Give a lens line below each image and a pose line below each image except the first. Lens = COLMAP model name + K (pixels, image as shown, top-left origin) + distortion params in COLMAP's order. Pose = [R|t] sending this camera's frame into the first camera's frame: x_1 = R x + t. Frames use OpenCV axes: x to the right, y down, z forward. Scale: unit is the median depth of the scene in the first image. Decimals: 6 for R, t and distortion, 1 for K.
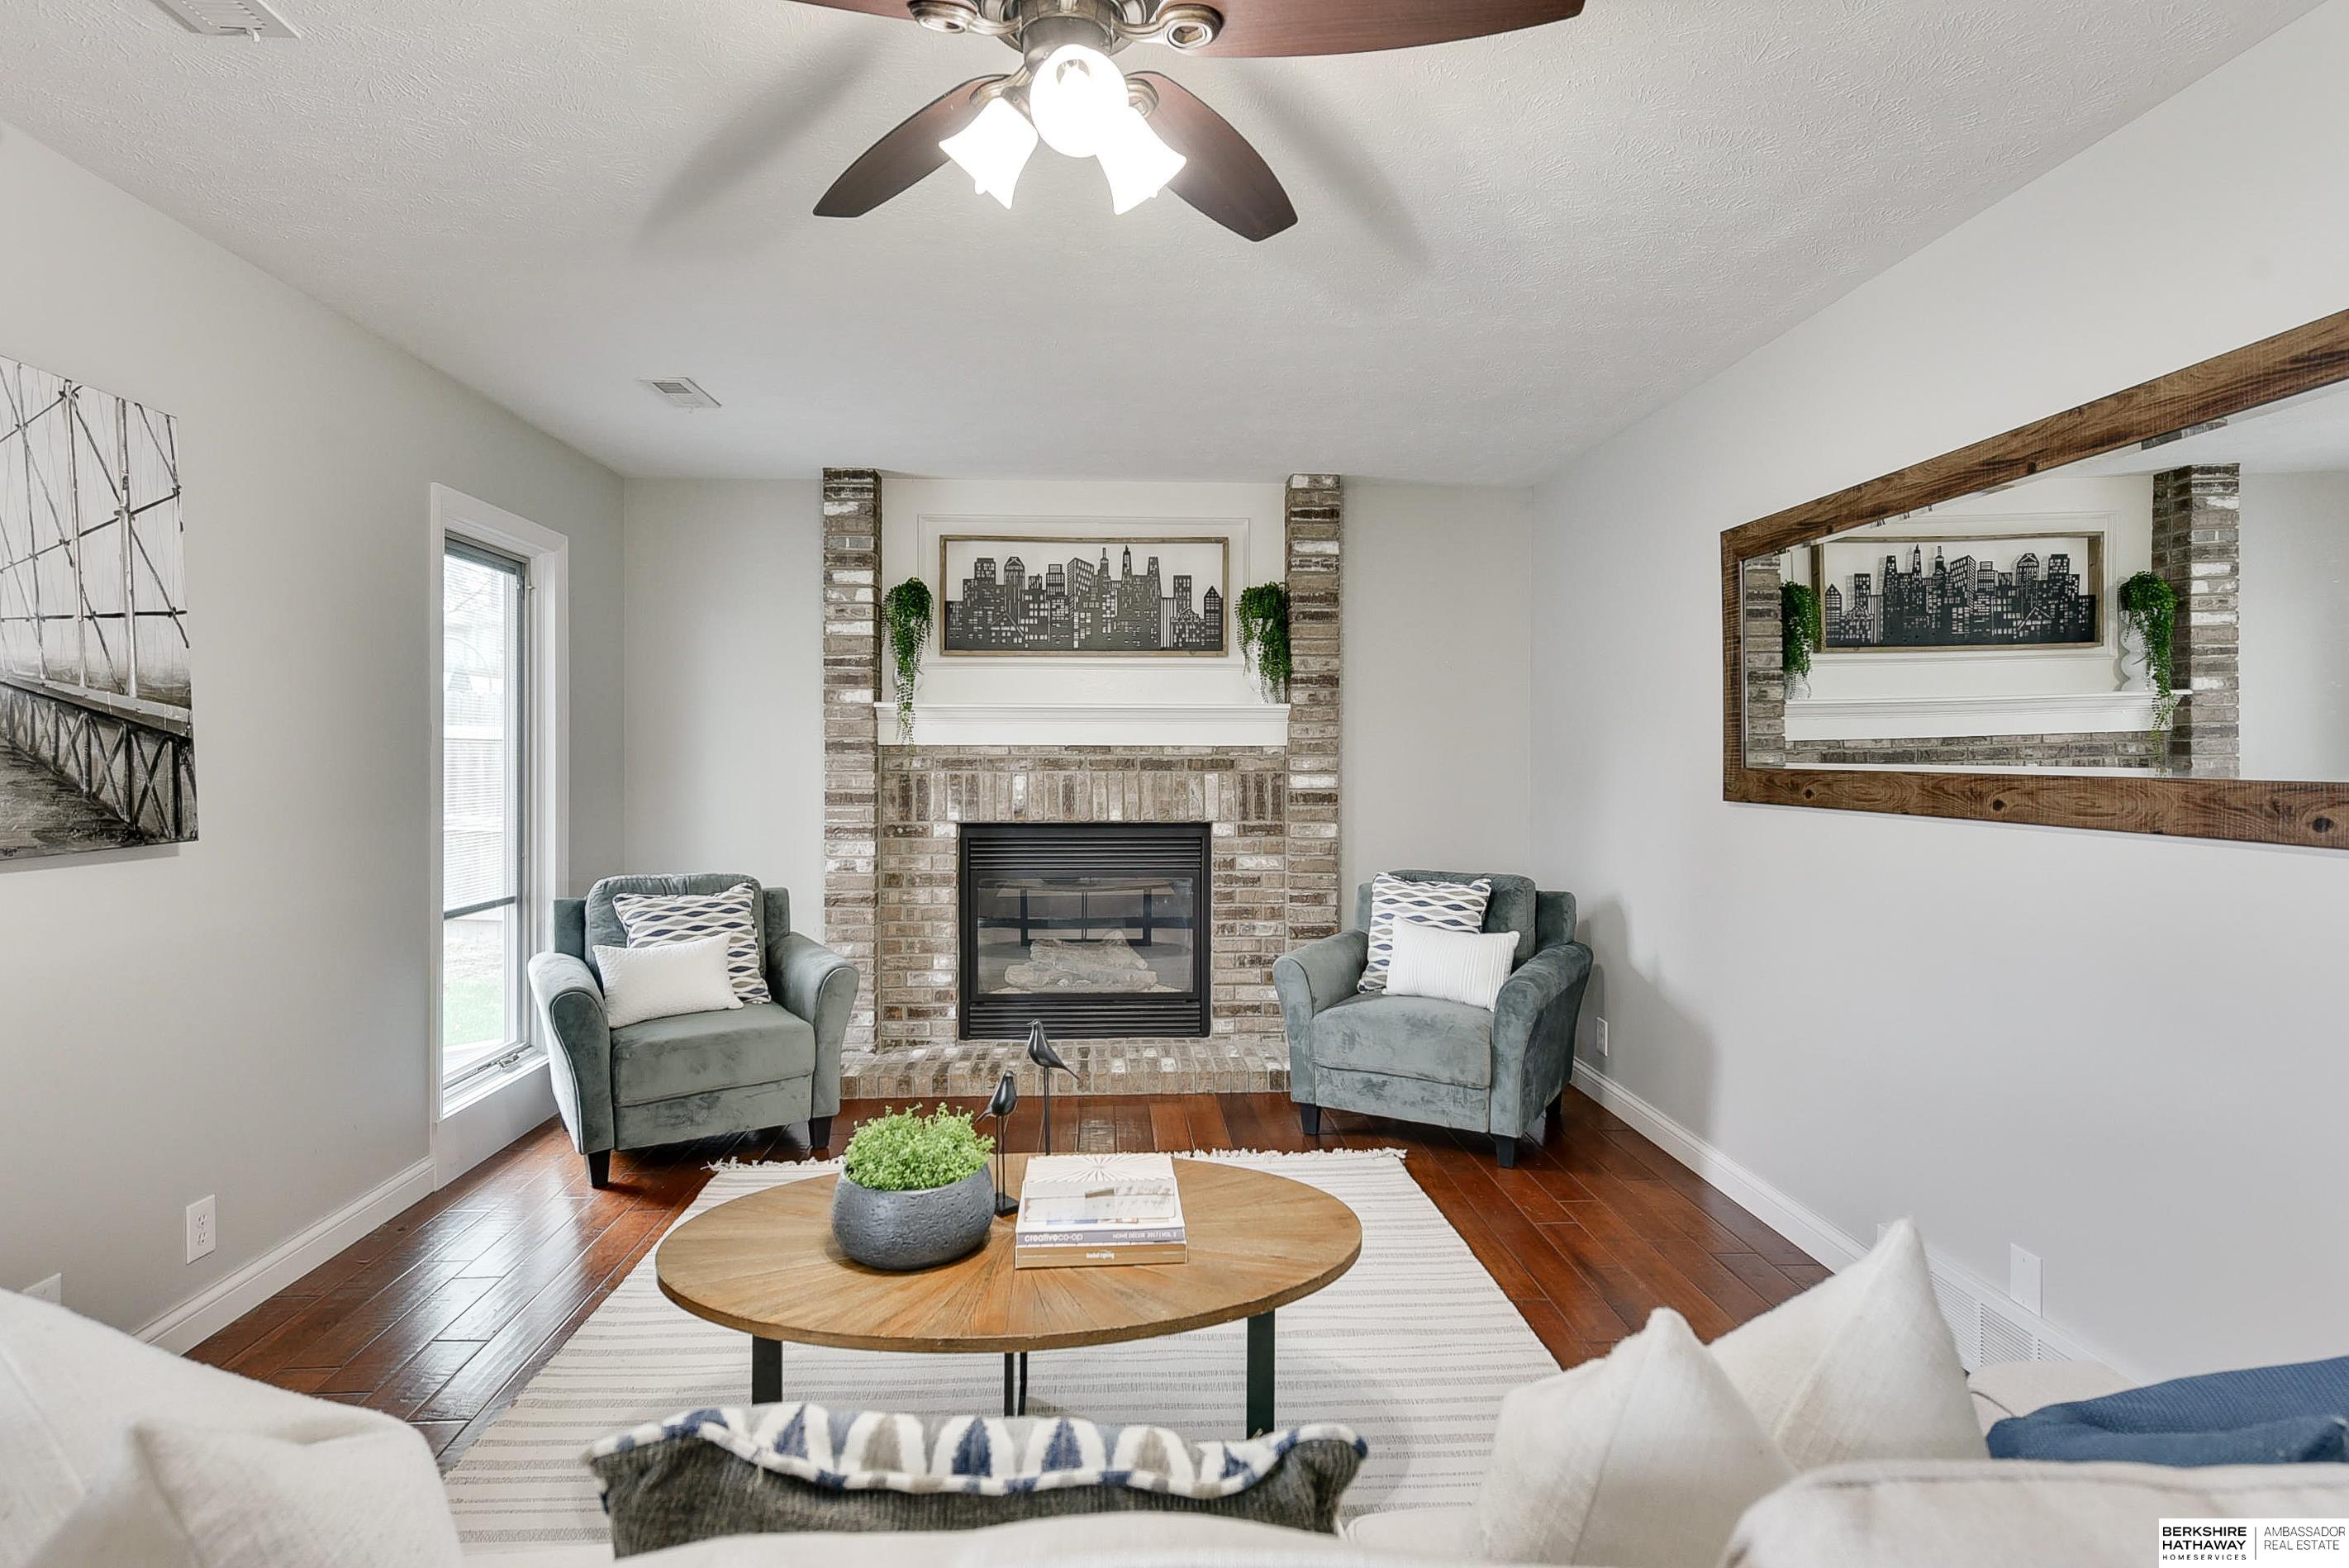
lens RADIAL K [[1183.8, 0, 1168.6], [0, 1183.8, 776.4], [0, 0, 1]] dist [0.001621, -0.000829]
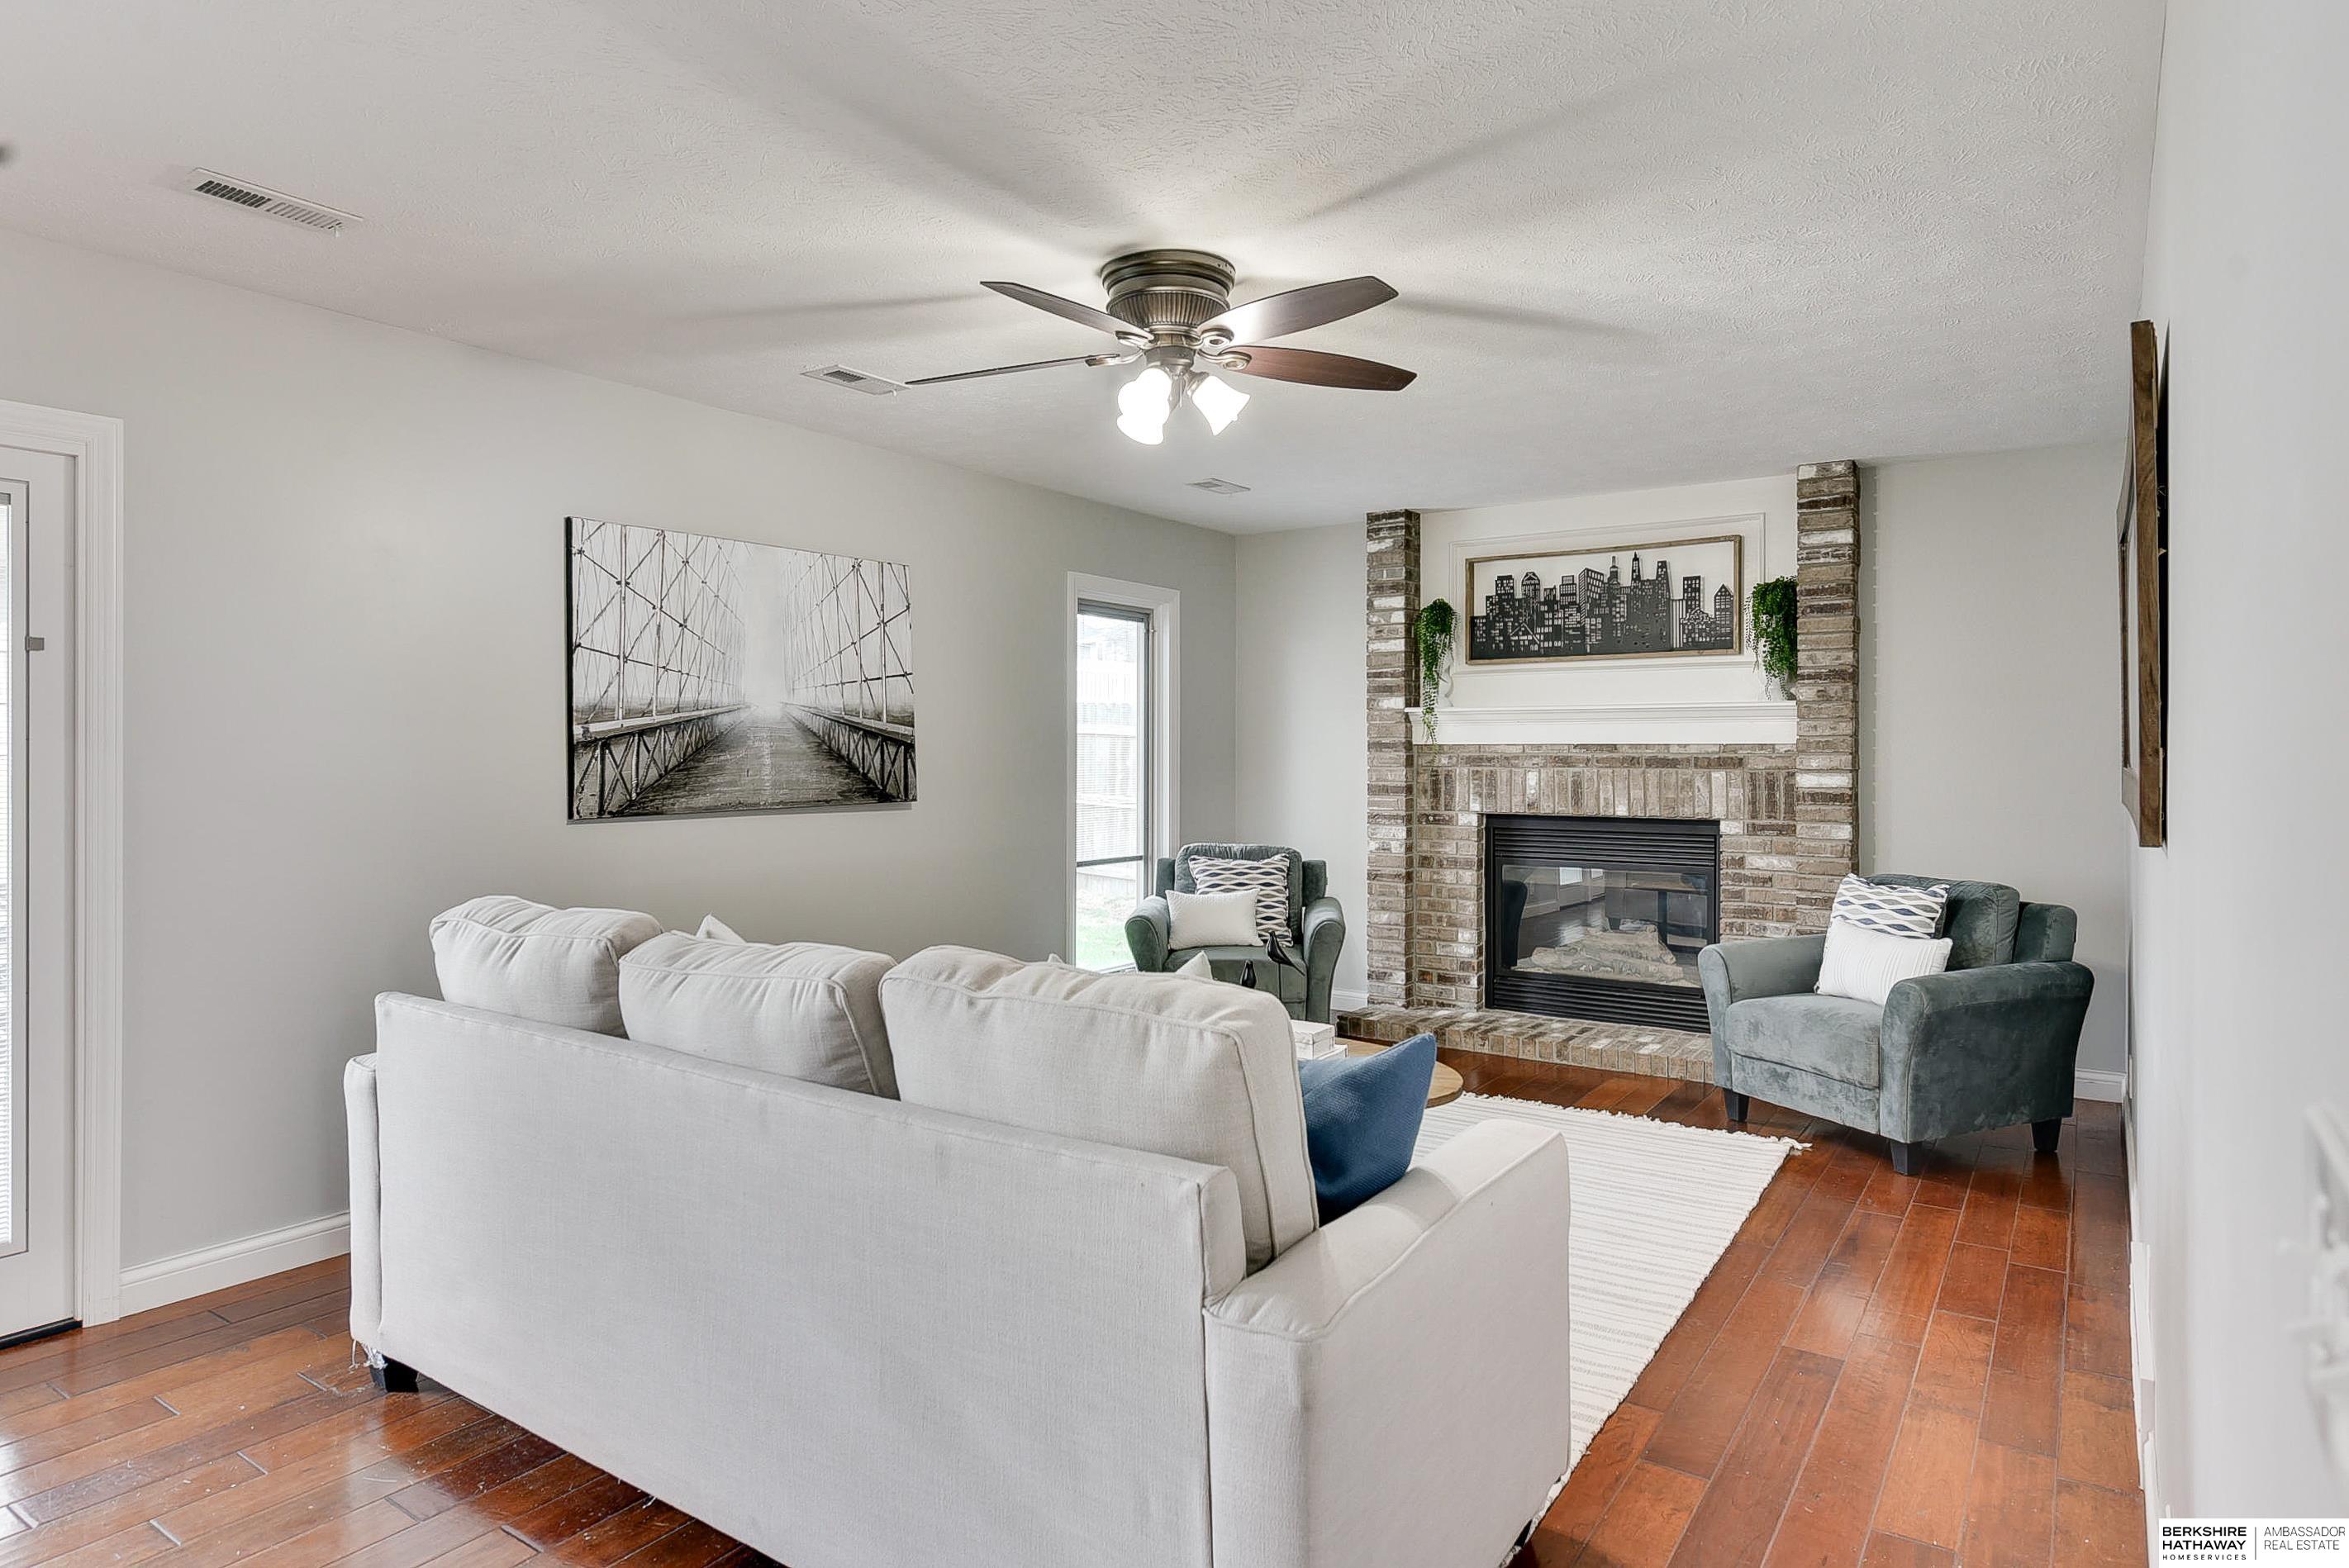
lens RADIAL K [[1351.4, 0, 1174.5], [0, 1351.4, 784.0], [0, 0, 1]] dist [-0.001419, -0.000449]
pose [[0.794932, 0.014261, -0.606531, 0.373852], [-0.010822, 0.999898, 0.009325, 0.002650], [0.606602, -0.000849, 0.795005, -0.197410]]
